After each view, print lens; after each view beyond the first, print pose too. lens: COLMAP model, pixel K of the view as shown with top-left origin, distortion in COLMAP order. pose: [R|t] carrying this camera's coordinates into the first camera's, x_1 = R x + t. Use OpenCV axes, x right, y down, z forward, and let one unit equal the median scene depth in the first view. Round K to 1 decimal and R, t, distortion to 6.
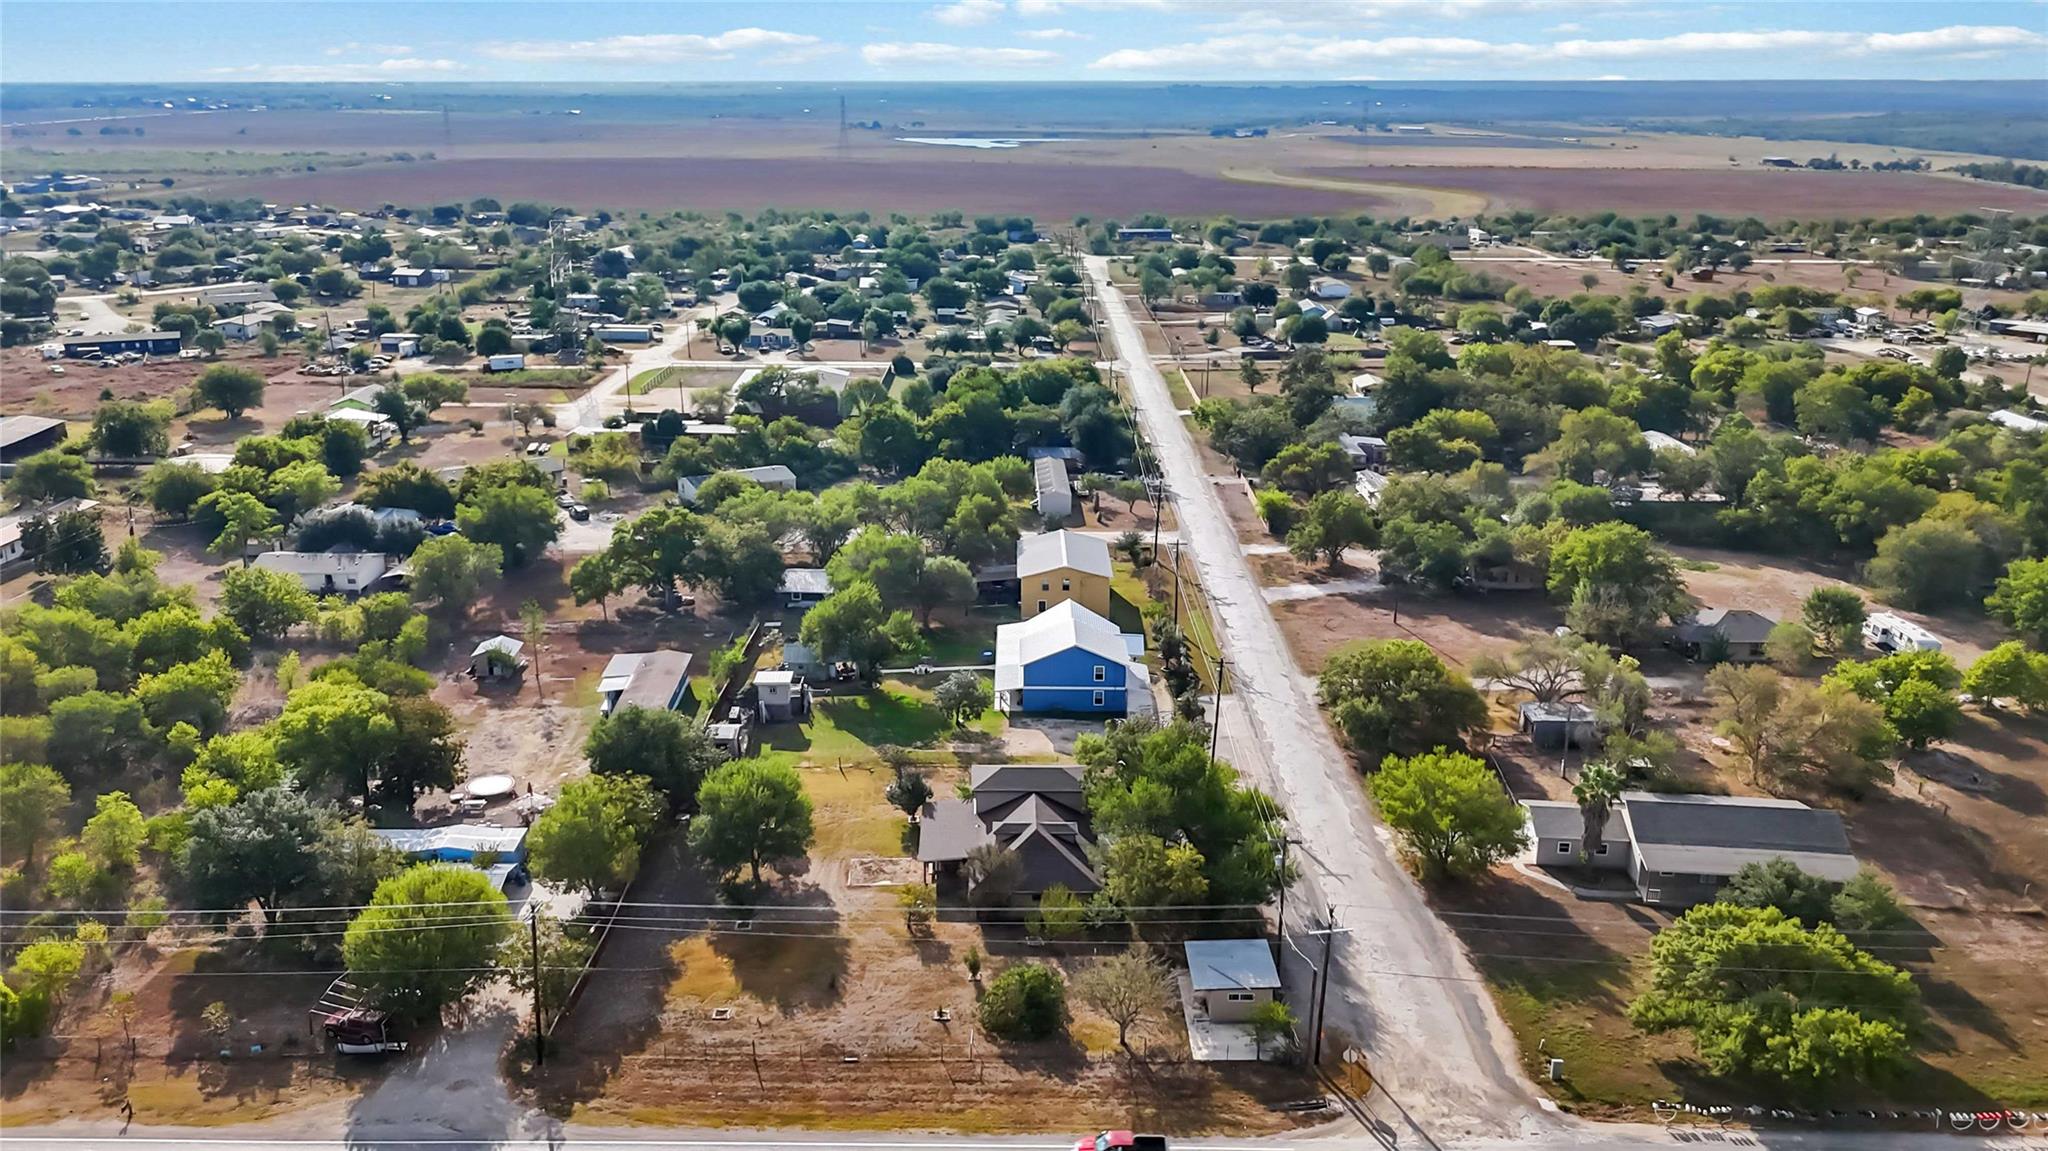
lens RADIAL K [[1484.0, 0, 1024.0], [0, 1484.0, 575.5], [0, 0, 1]] dist [0.084518, -0.095666]
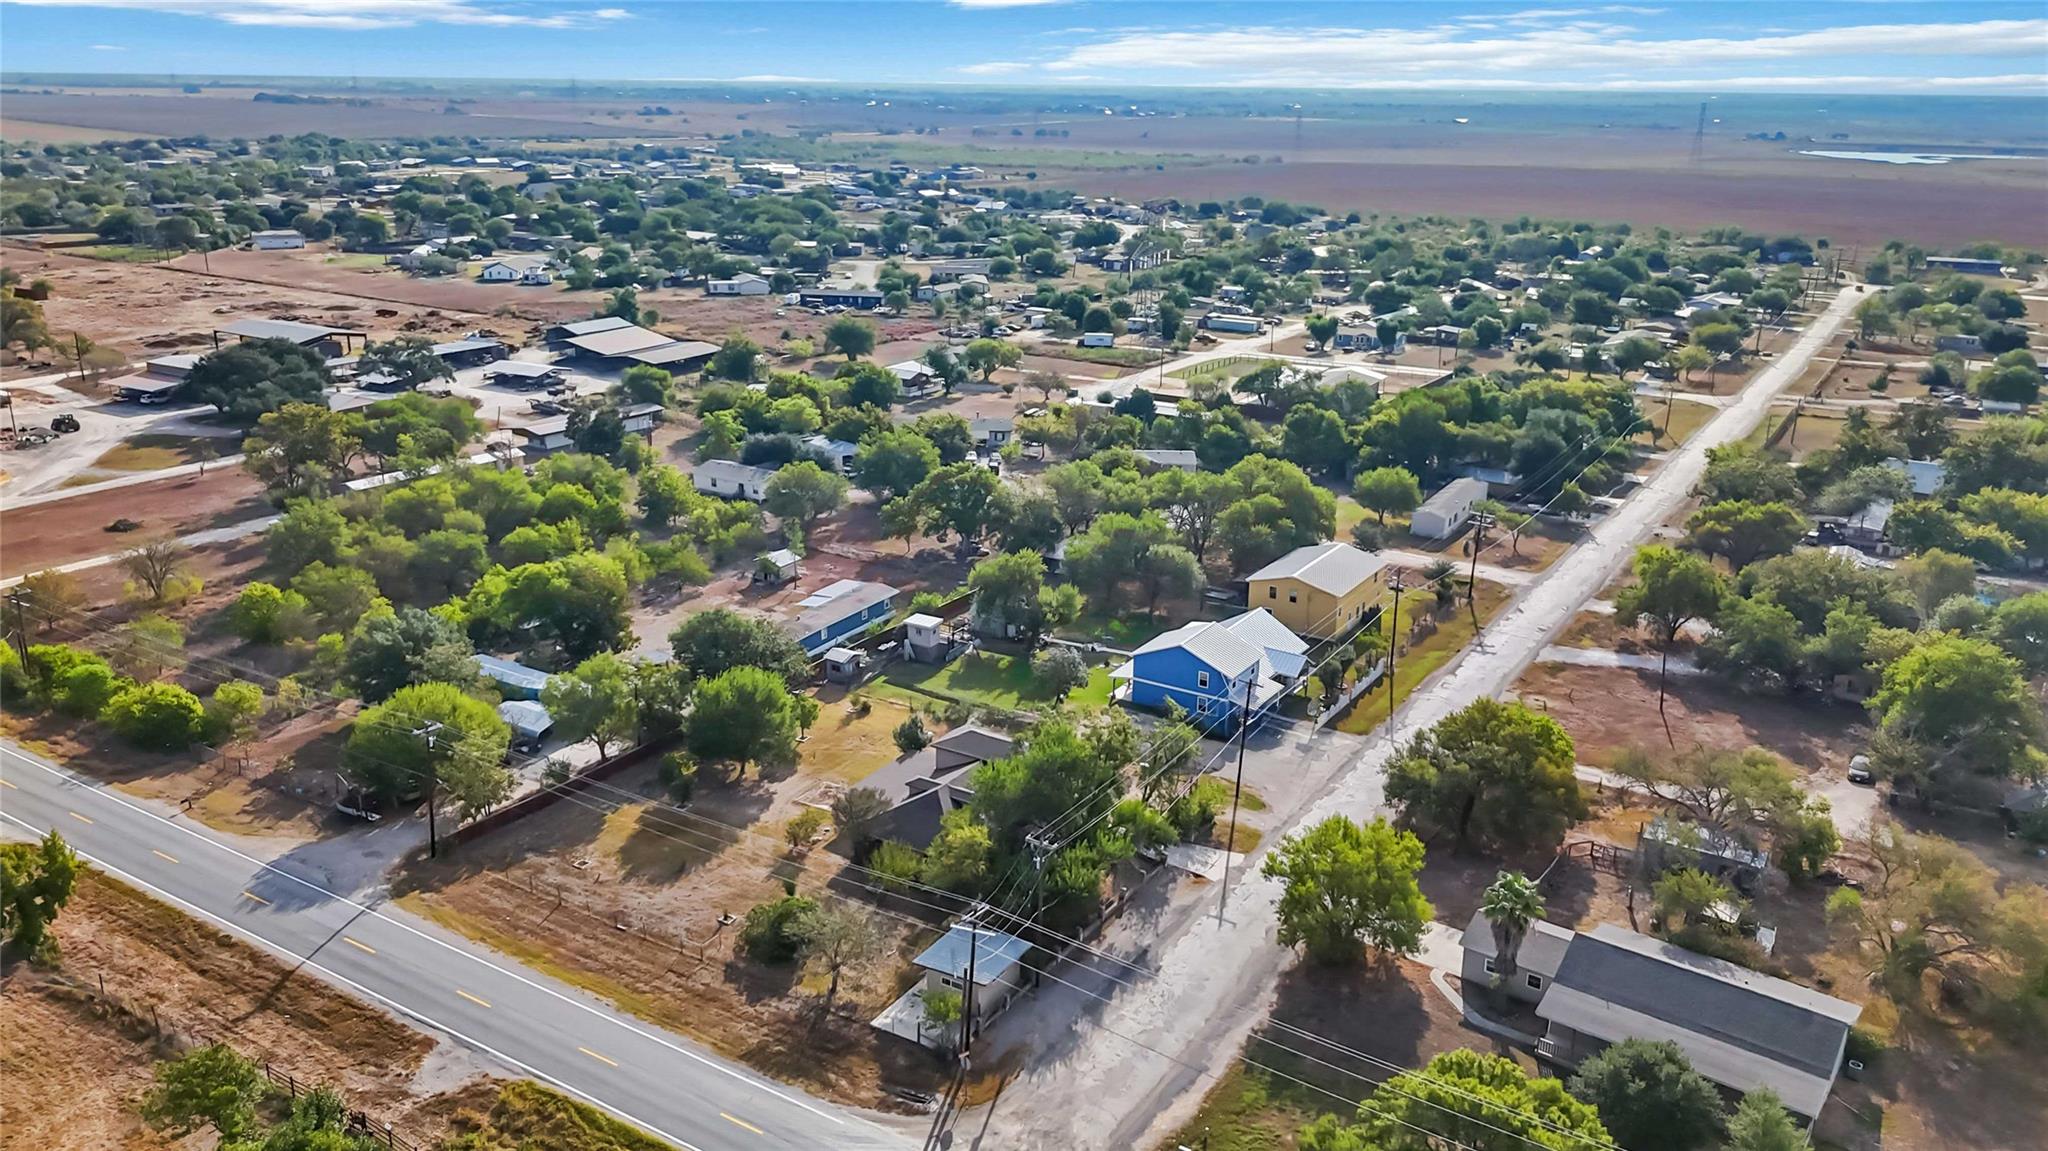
lens RADIAL K [[1484.0, 0, 1024.0], [0, 1484.0, 575.5], [0, 0, 1]] dist [0.084518, -0.095666]
pose [[0.855959, 0.167775, -0.489065, 0.339182], [-0.170108, 0.984611, 0.040051, -0.015300], [0.488259, 0.048912, 0.871327, 0.087351]]
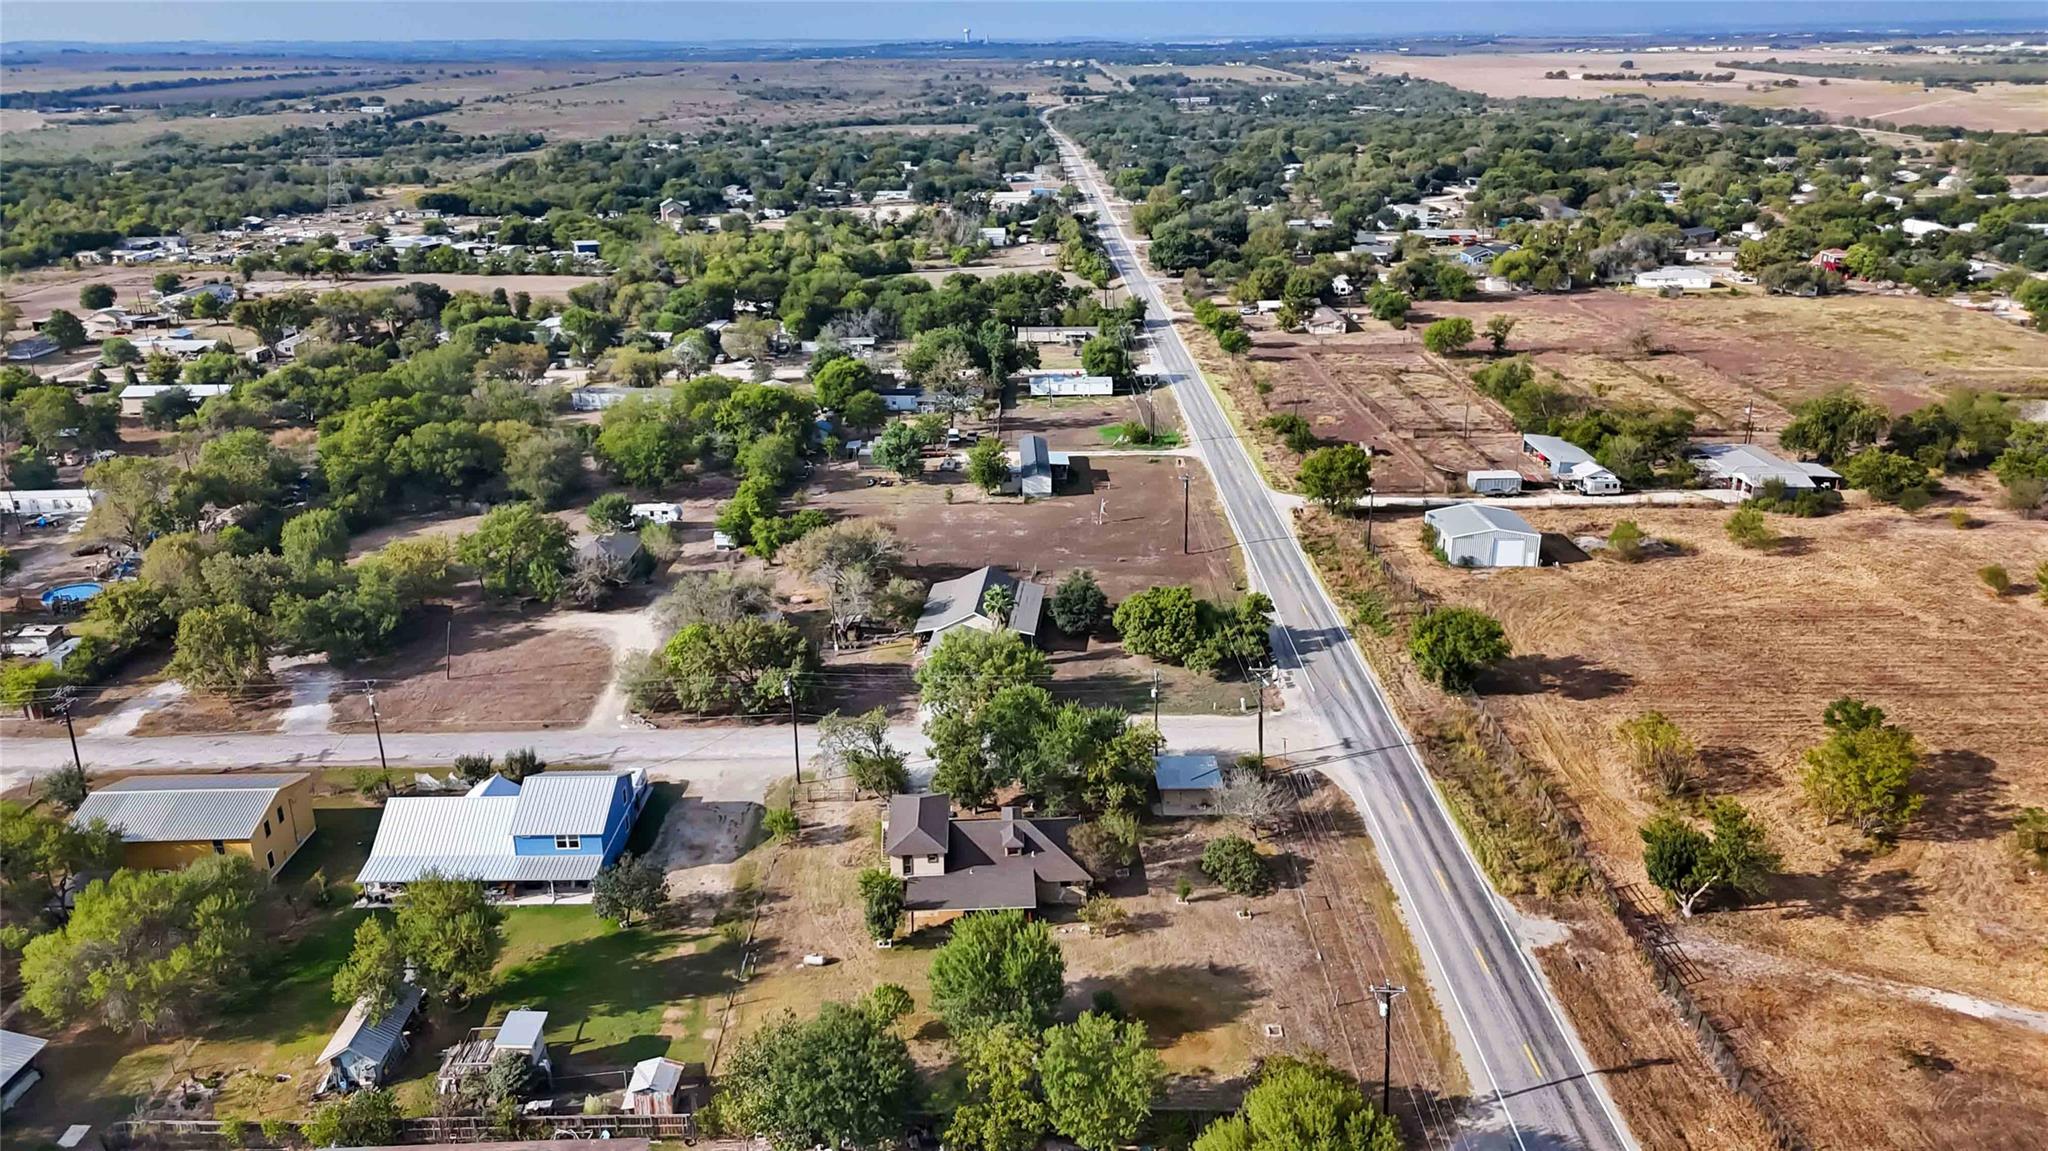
lens RADIAL K [[1484.0, 0, 1024.0], [0, 1484.0, 575.5], [0, 0, 1]] dist [0.084518, -0.095666]
pose [[0.010023, -0.350765, 0.936410, -0.598069], [0.323321, 0.887291, 0.328905, -0.216162], [-0.946236, 0.299464, 0.122303, 0.527560]]
